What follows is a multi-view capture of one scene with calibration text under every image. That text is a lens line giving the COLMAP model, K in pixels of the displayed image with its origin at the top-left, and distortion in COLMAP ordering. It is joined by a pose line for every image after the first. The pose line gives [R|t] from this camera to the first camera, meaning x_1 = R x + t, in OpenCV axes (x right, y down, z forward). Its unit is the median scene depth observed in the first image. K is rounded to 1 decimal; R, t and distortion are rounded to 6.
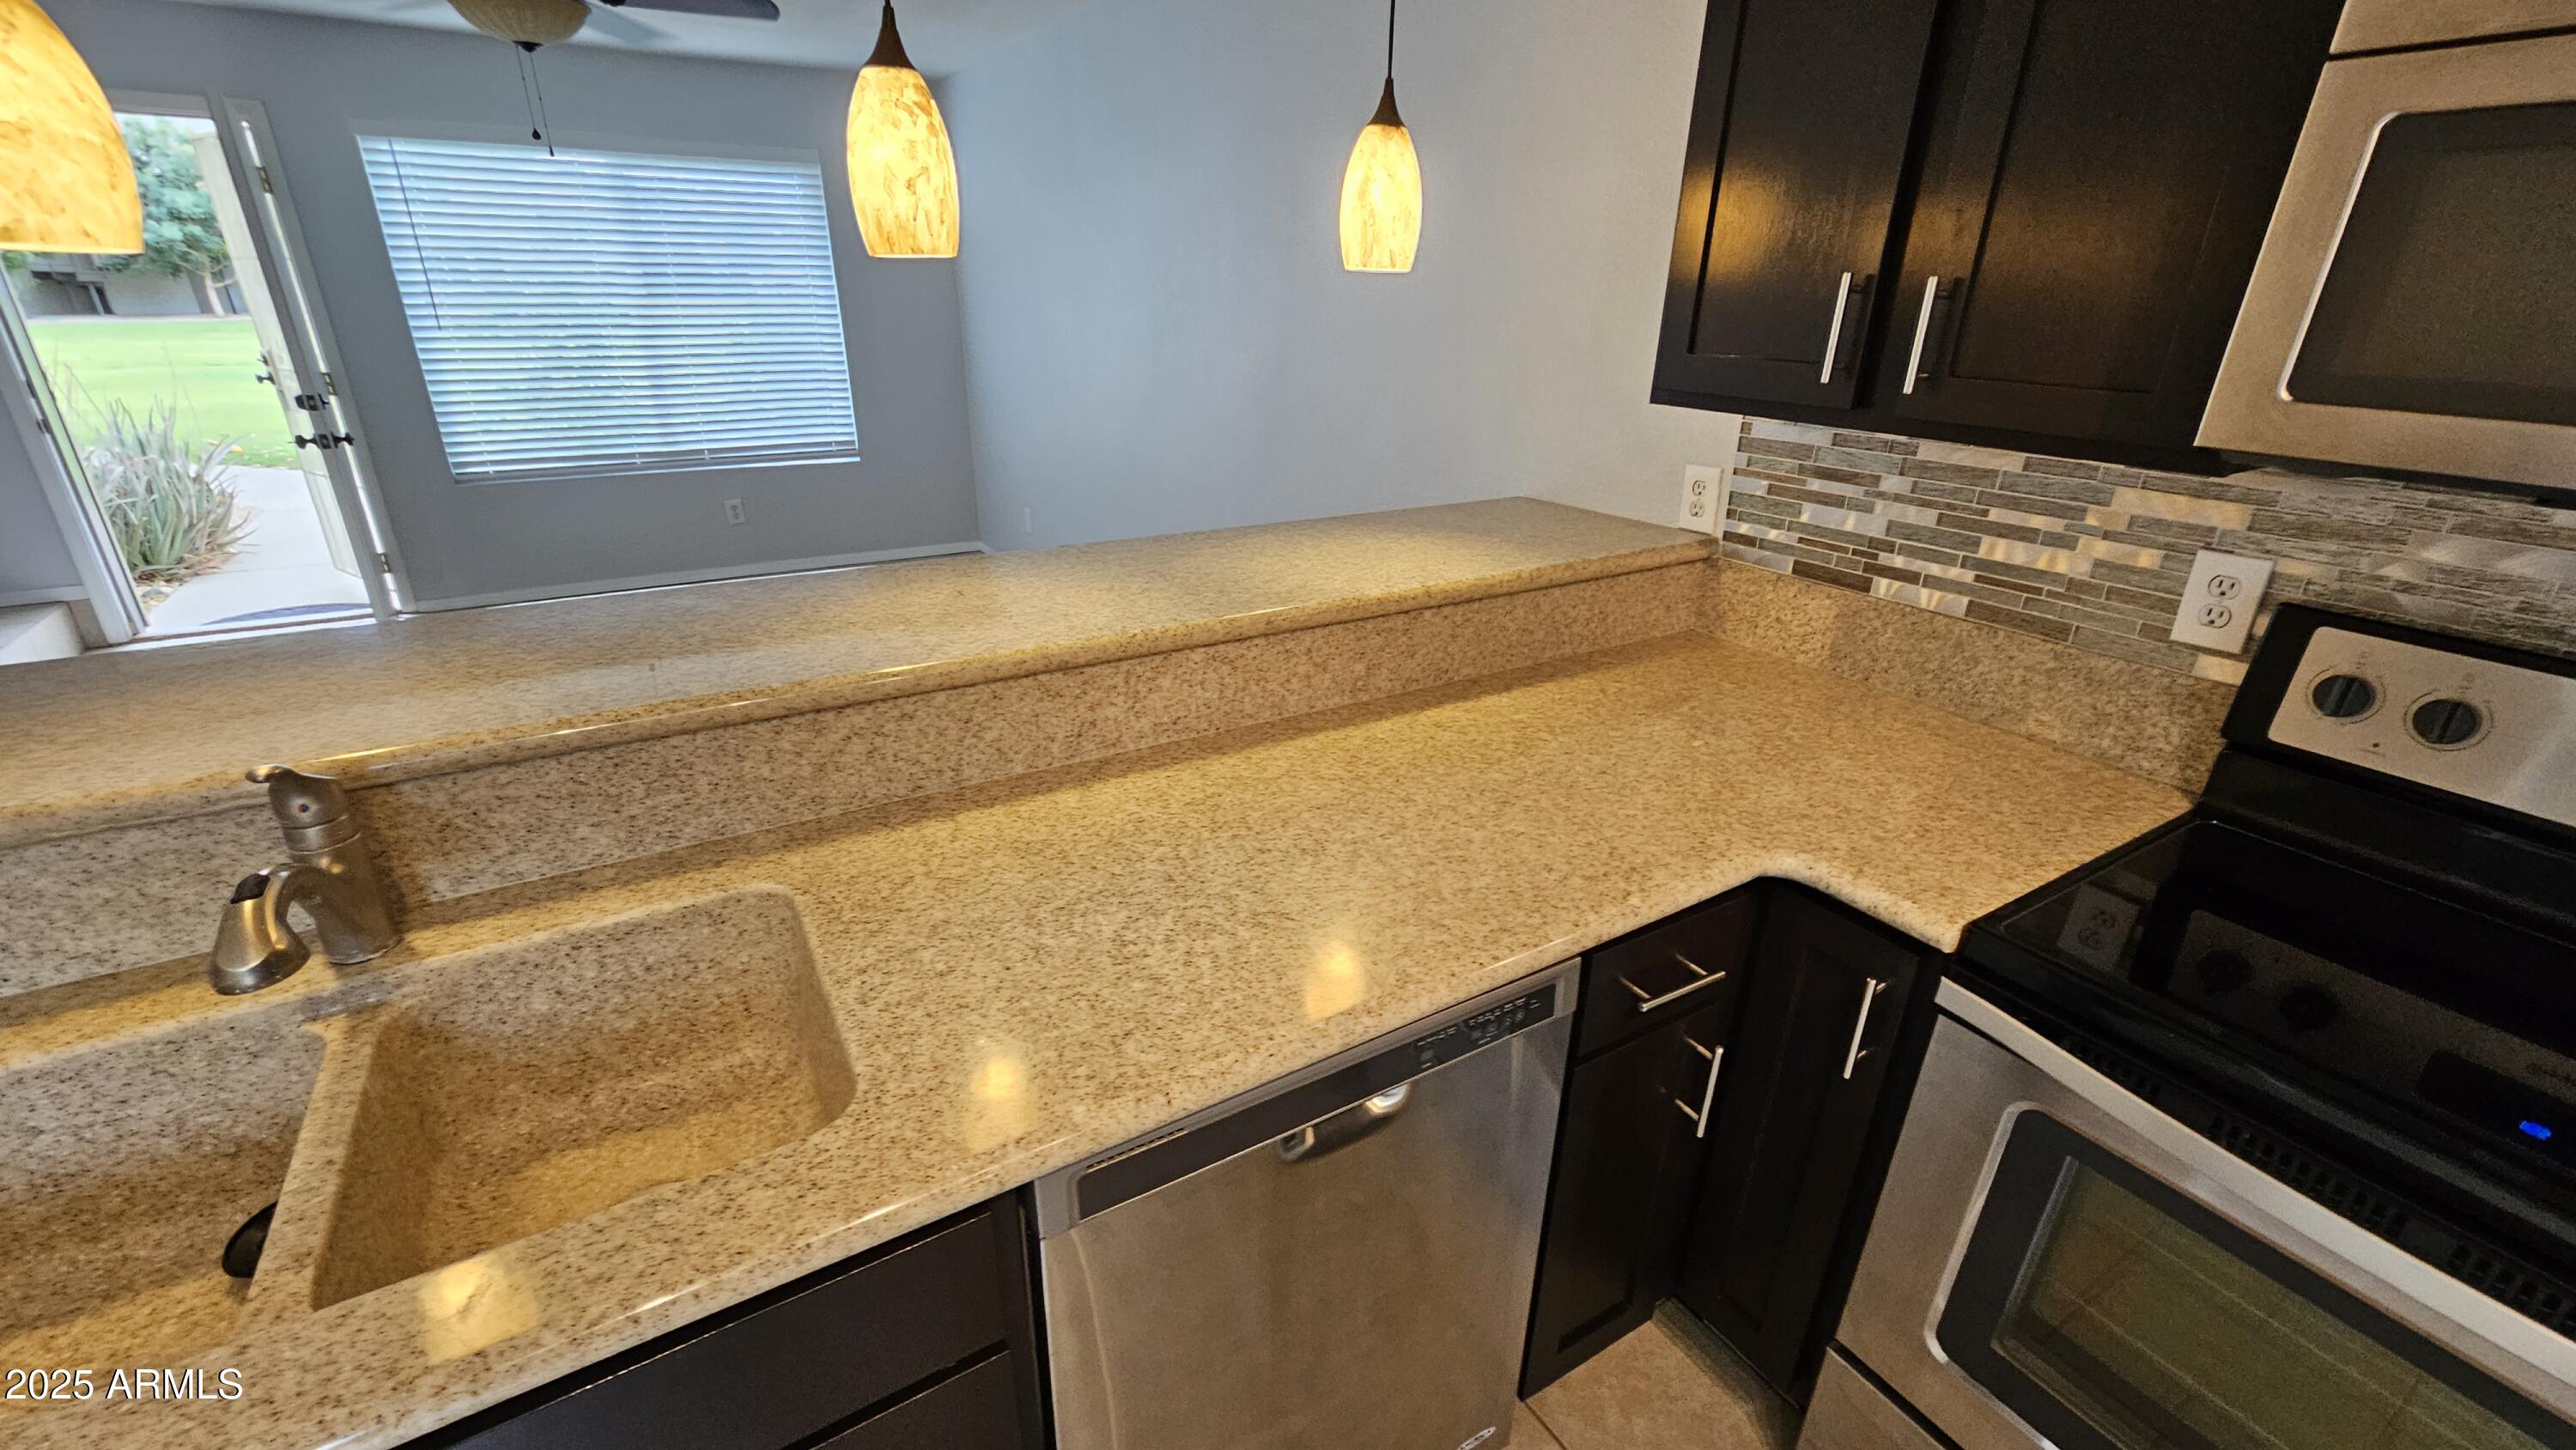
lens RADIAL K [[1050.6, 0, 1292.8], [0, 1050.6, 719.0], [0, 0, 1]] dist [-0.006241, 0.001142]
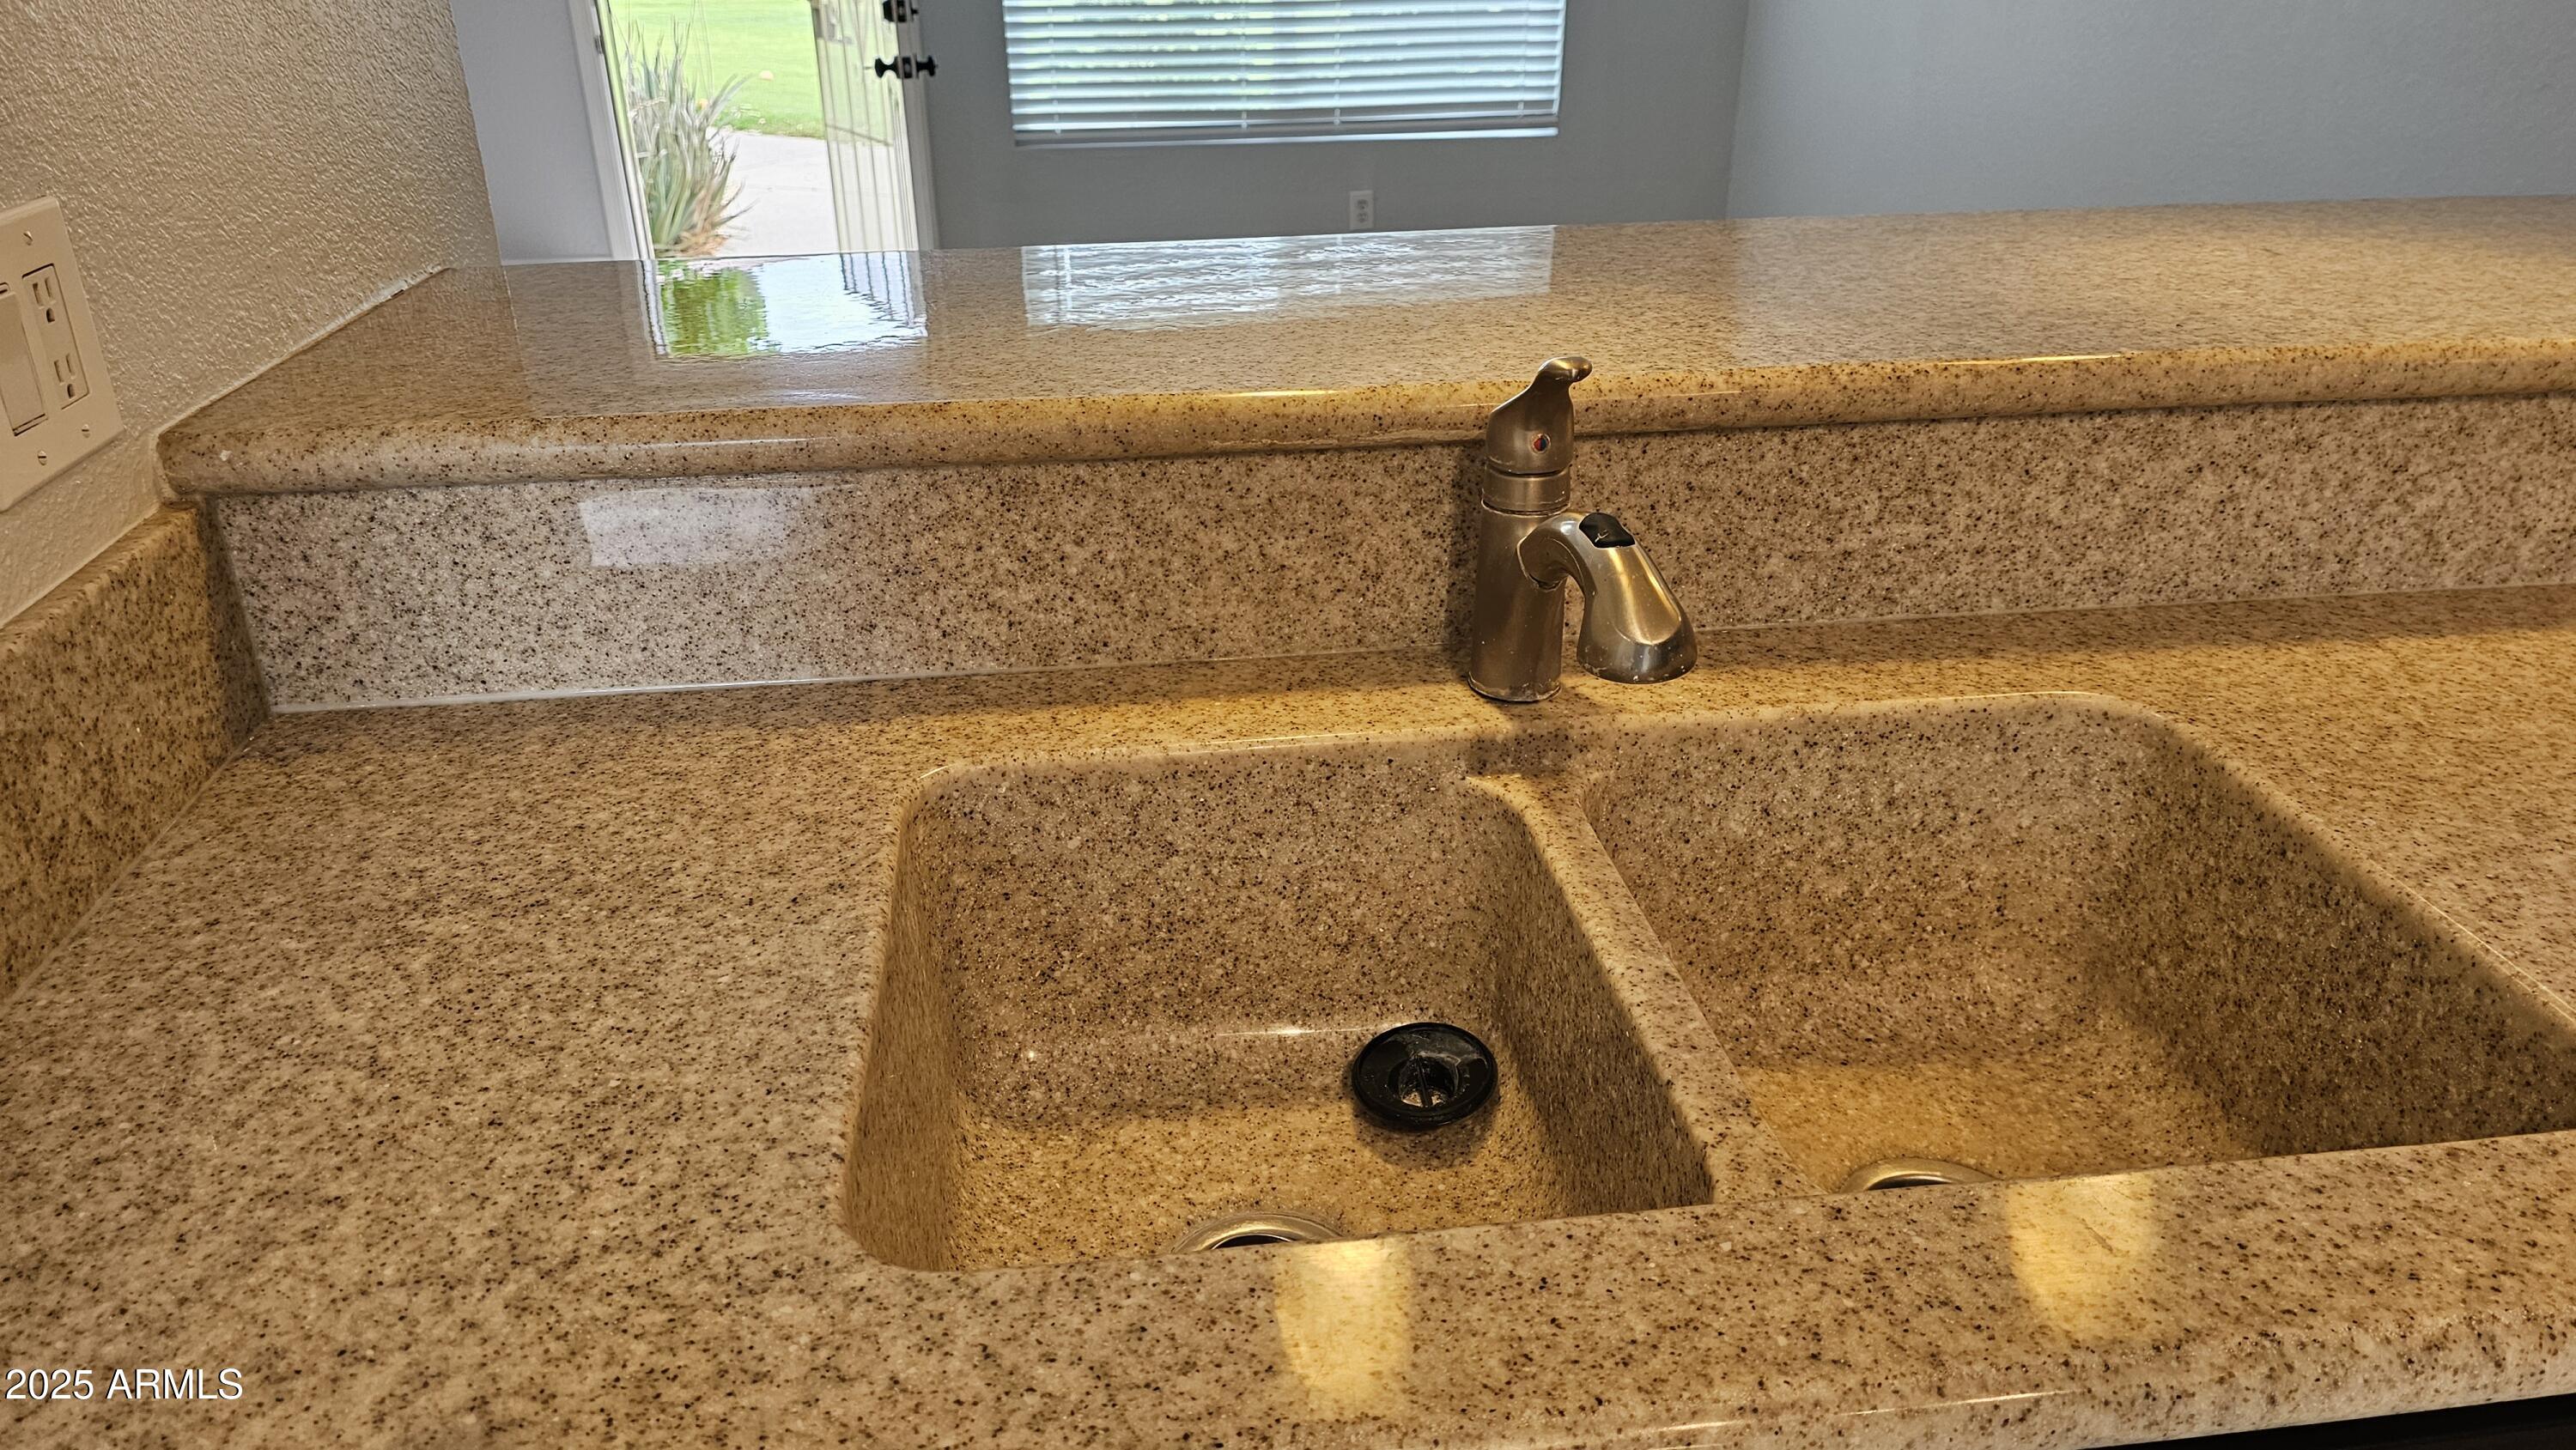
lens RADIAL K [[1722.5, 0, 1268.7], [0, 1722.5, 741.2], [0, 0, 1]] dist [0.073272, -0.083512]
pose [[0.903002, 0.165514, -0.396475, -0.449862], [-0.138726, 0.985712, 0.095540, 0.130295], [0.406623, -0.031271, 0.913061, -0.031765]]
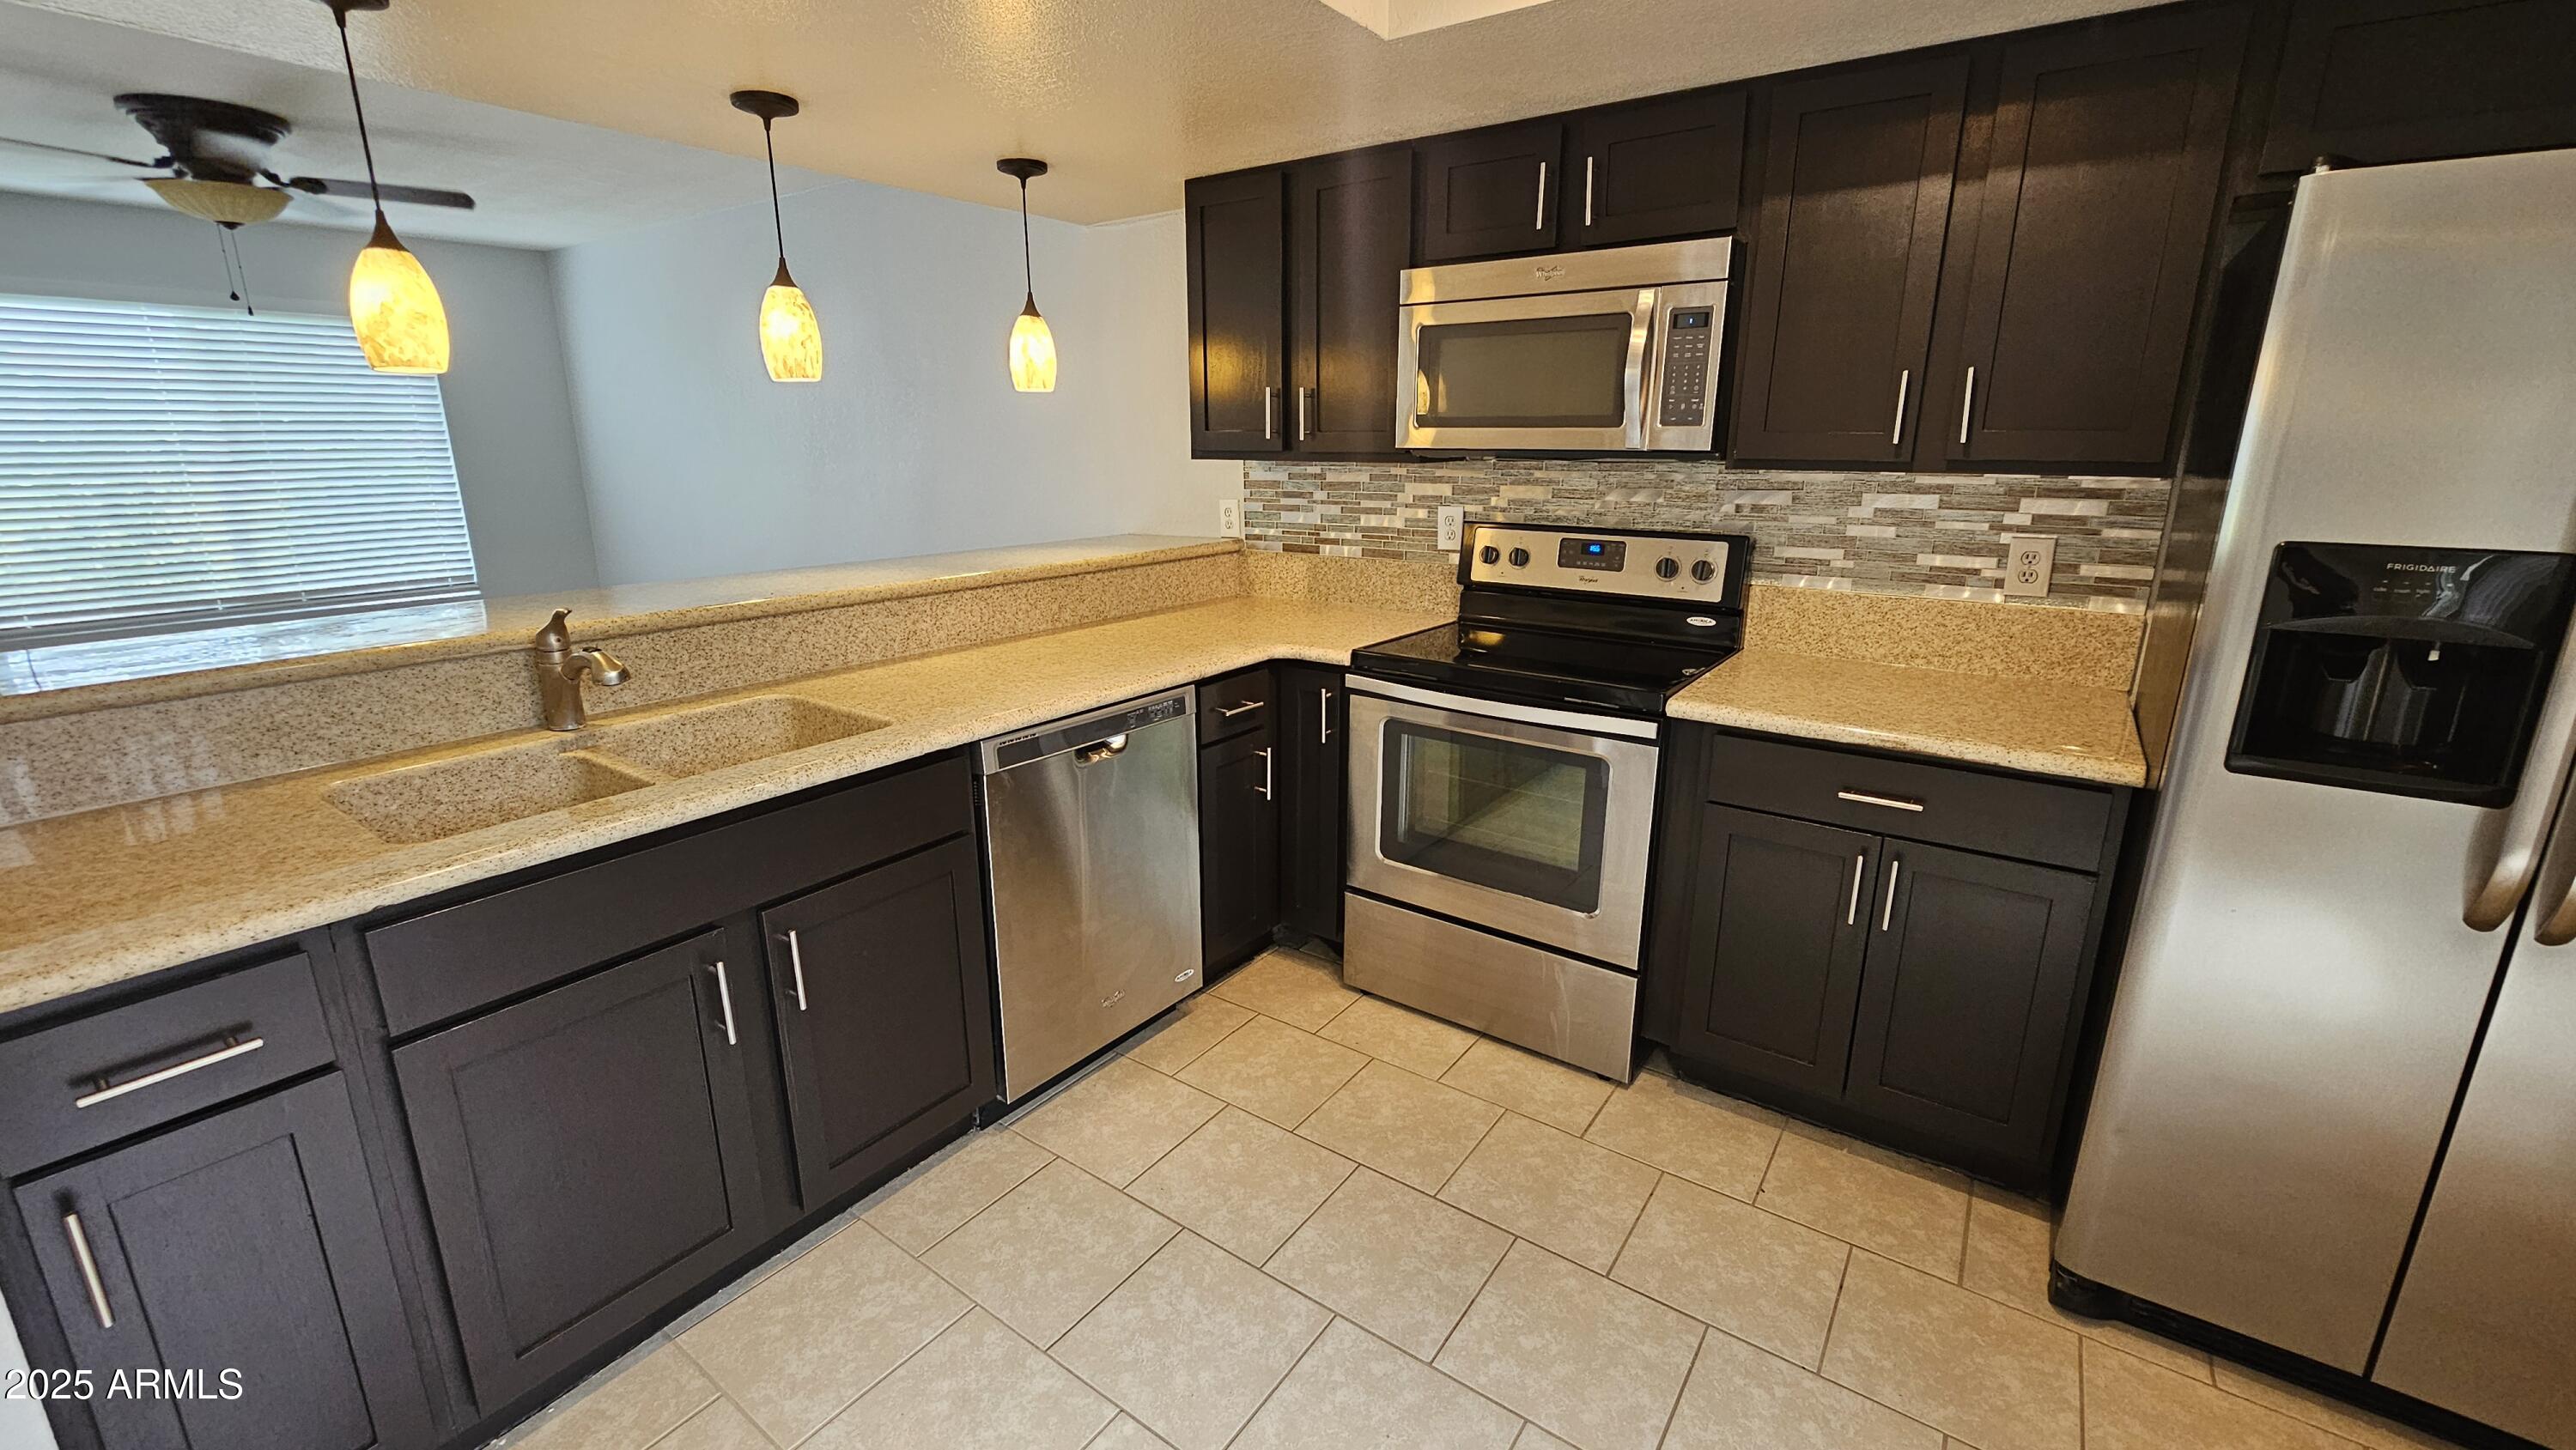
lens RADIAL K [[1050.6, 0, 1289.2], [0, 1050.6, 711.0], [0, 0, 1]] dist [-0.006241, 0.001142]
pose [[0.924915, -0.115976, 0.362052, -0.280677], [0.163296, 0.981201, -0.102855, 0.448924], [-0.343317, 0.154254, 0.926466, -0.893940]]
